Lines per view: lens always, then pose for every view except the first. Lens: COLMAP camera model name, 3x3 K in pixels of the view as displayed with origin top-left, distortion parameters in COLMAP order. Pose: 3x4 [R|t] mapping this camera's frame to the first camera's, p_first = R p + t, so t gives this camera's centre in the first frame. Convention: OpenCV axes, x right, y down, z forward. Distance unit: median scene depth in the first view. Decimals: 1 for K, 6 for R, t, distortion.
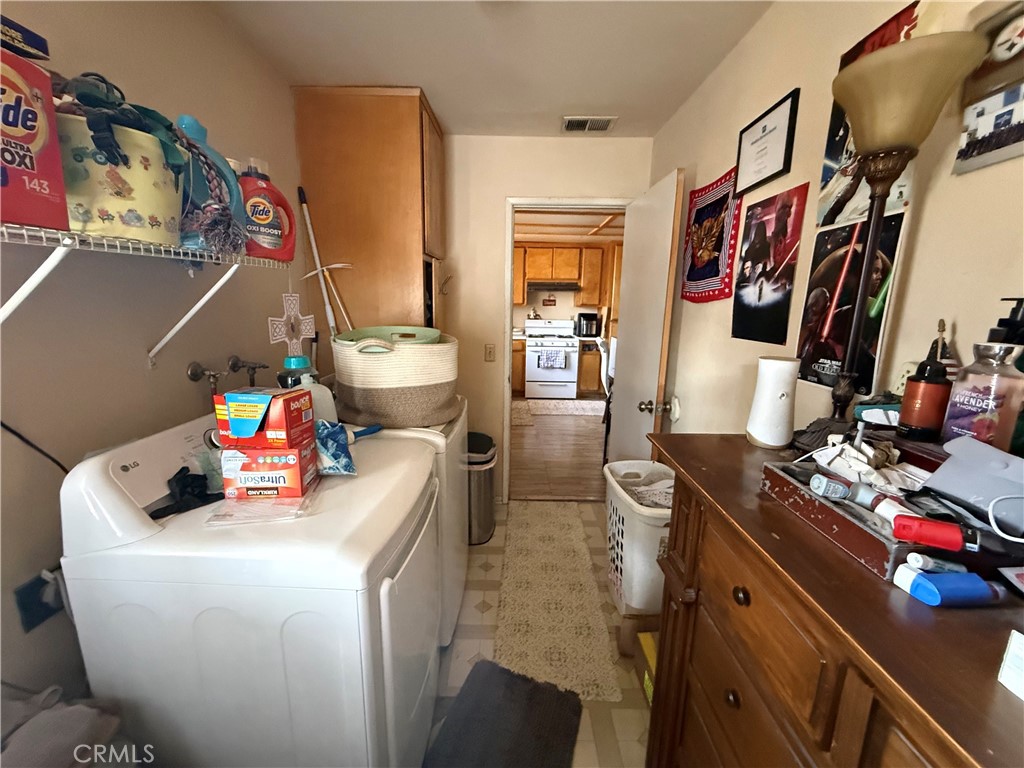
lens RADIAL K [[410.1, 0, 512.7], [0, 410.1, 384.2], [0, 0, 1]] dist [0.001666, 0.000415]
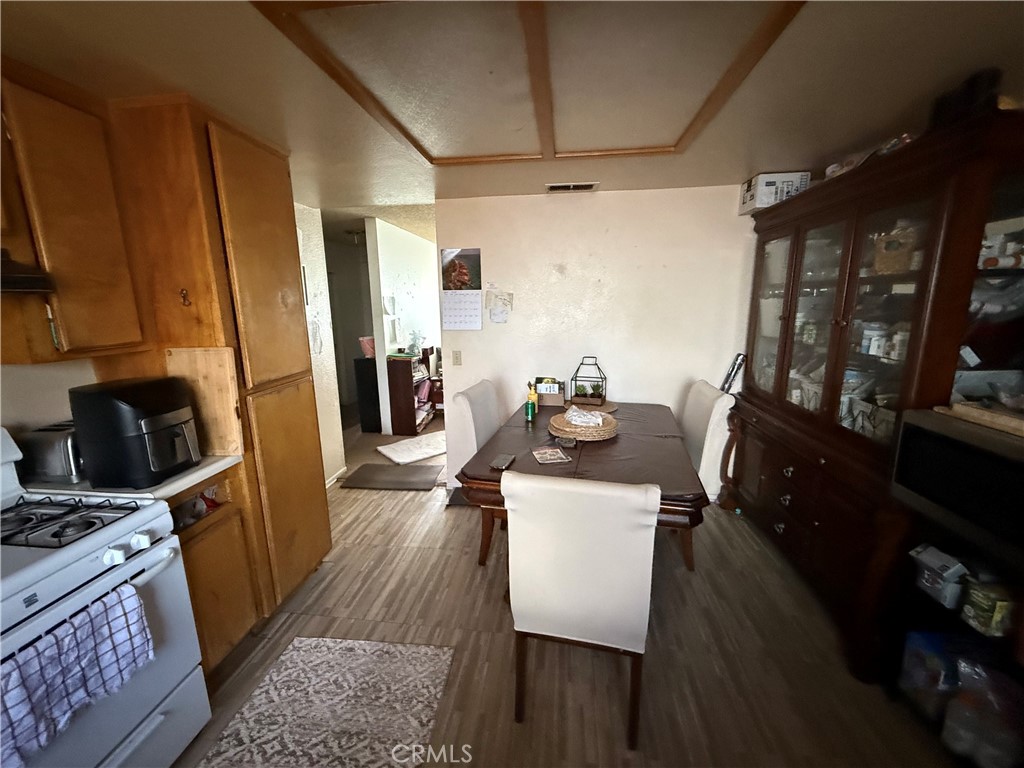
lens RADIAL K [[410.1, 0, 509.8], [0, 410.1, 386.3], [0, 0, 1]] dist [0.001666, 0.000415]
pose [[0.140425, -0.224358, 0.964336, -0.018889], [0.213869, 0.957866, 0.191709, -0.170915], [-0.966716, 0.179321, 0.182492, 0.746643]]
